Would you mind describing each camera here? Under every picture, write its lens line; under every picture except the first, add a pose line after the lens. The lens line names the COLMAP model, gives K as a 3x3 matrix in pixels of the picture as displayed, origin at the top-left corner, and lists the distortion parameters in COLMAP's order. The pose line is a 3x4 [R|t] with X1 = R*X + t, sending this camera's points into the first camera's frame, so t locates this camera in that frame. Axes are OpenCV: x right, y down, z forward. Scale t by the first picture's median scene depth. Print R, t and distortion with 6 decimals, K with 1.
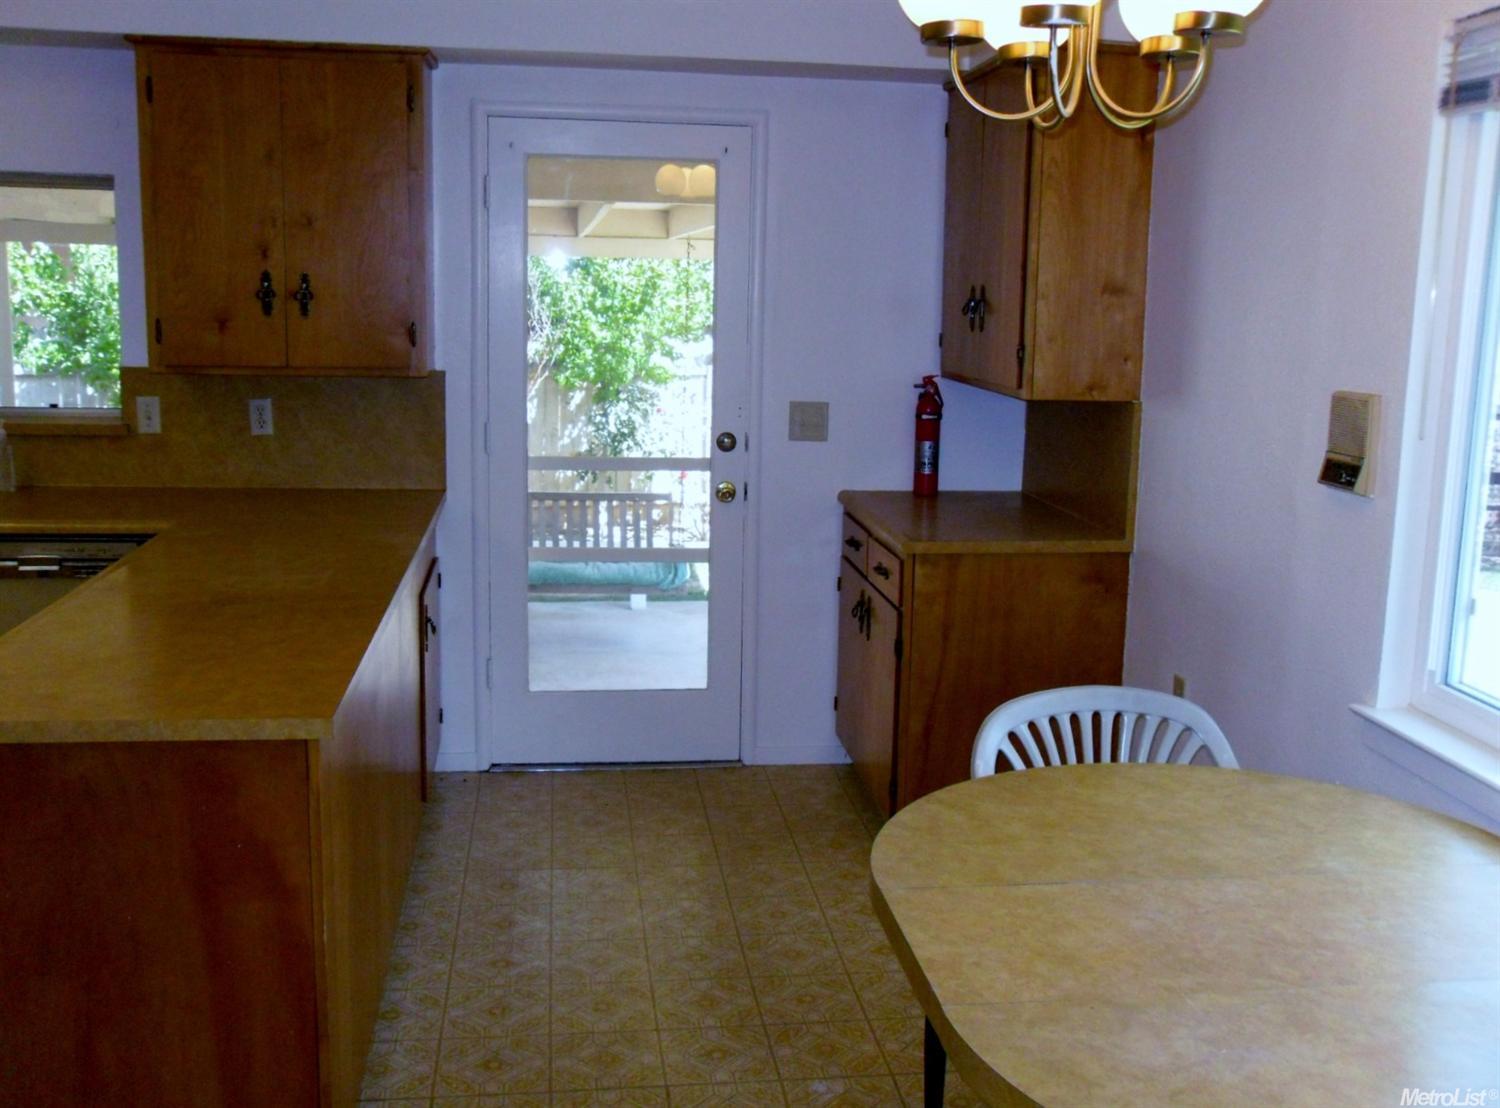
lens RADIAL K [[1526.5, 0, 759.5], [0, 1526.5, 558.1], [0, 0, 1]] dist [-0.039244, 0.000000]
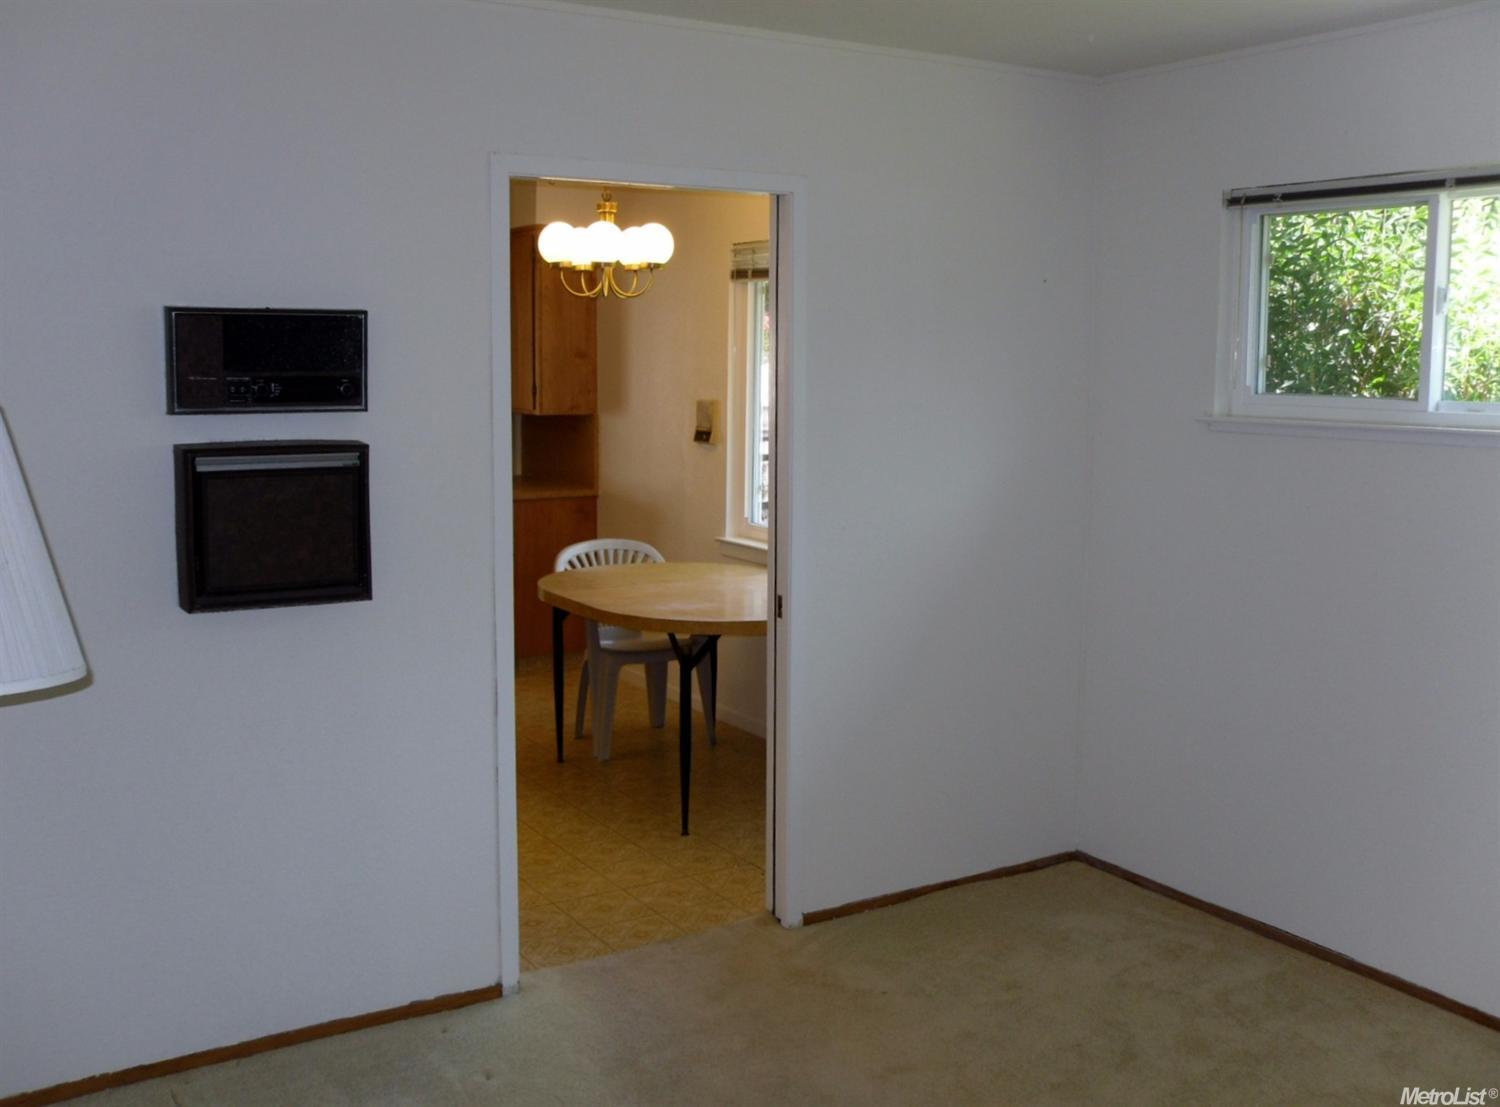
lens RADIAL K [[1526.5, 0, 750.7], [0, 1526.5, 548.8], [0, 0, 1]] dist [-0.039244, 0.000000]
pose [[0.917482, -0.063323, 0.392704, -0.443924], [0.081060, 0.996295, -0.028732, 0.179786], [-0.389429, 0.058194, 0.919216, -1.081272]]
